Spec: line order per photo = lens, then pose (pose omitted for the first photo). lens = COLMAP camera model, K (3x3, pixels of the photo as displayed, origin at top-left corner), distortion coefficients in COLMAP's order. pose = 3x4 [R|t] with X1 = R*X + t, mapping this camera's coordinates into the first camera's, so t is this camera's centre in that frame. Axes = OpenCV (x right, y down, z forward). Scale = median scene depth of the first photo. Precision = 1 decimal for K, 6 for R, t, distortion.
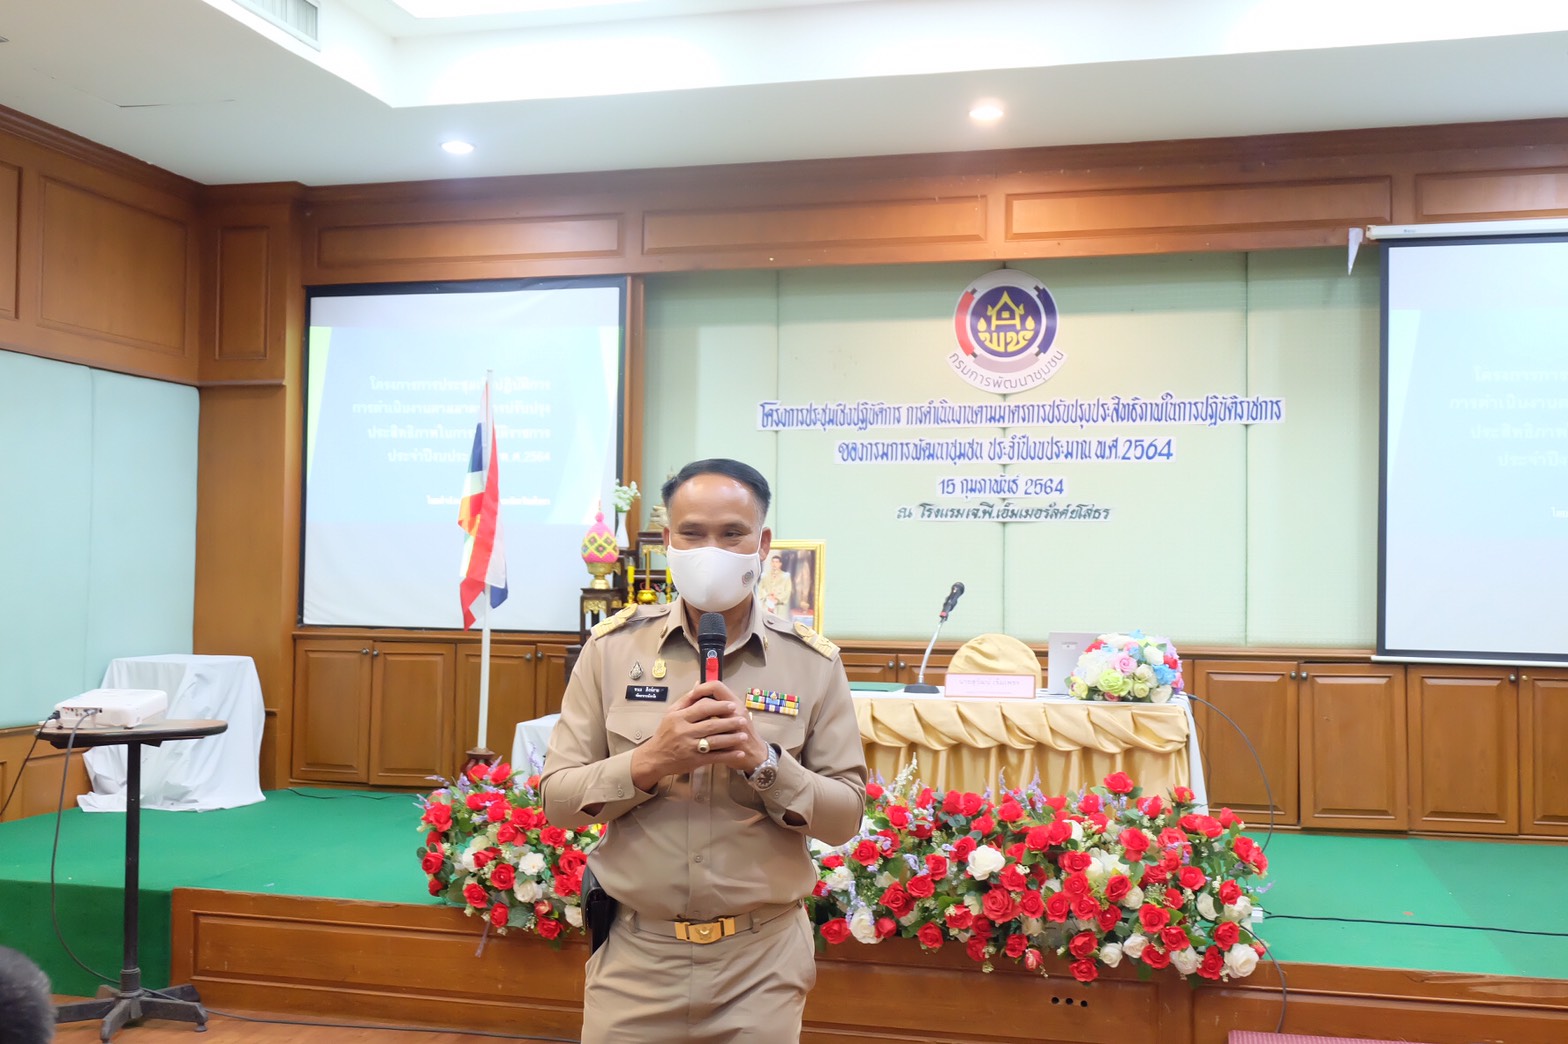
lens RADIAL K [[1640.3, 0, 804.2], [0, 1640.3, 520.4], [0, 0, 1]] dist [0.004590, 0.000000]
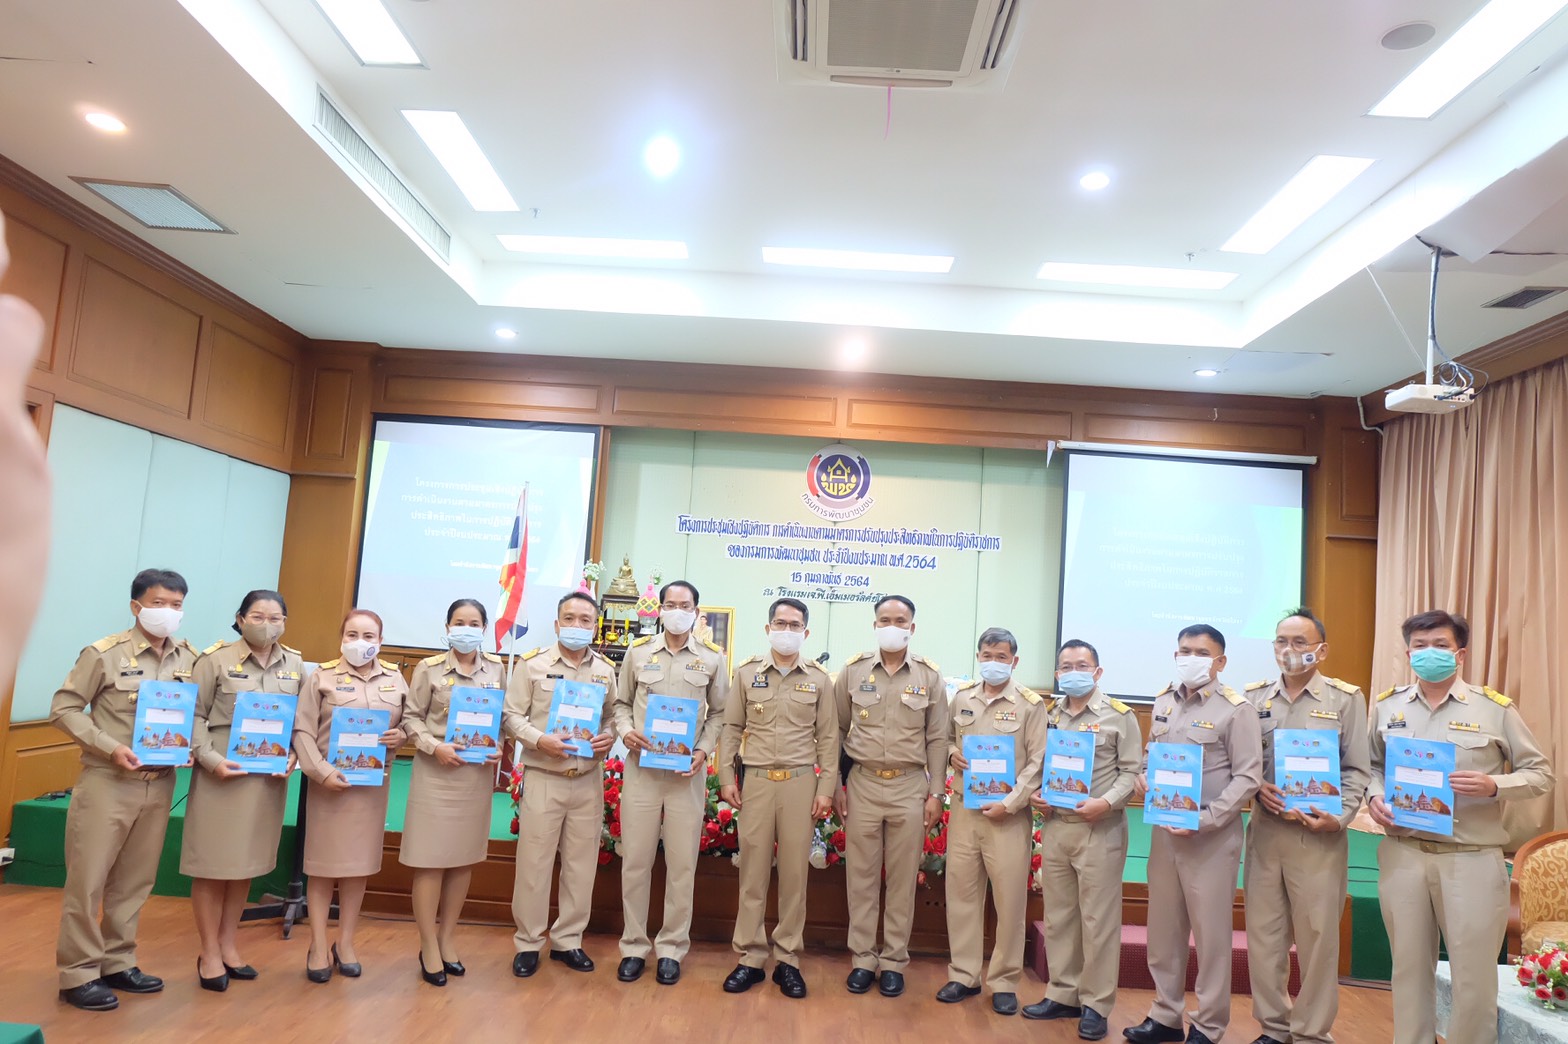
lens RADIAL K [[1064.2, 0, 788.5], [0, 1064.2, 526.0], [0, 0, 1]] dist [-0.041723, 0.034881]
pose [[0.972614, 0.073492, 0.220502, -0.159294], [-0.060373, 0.996013, -0.065668, -0.001498], [-0.224449, 0.050558, 0.973173, -0.004098]]
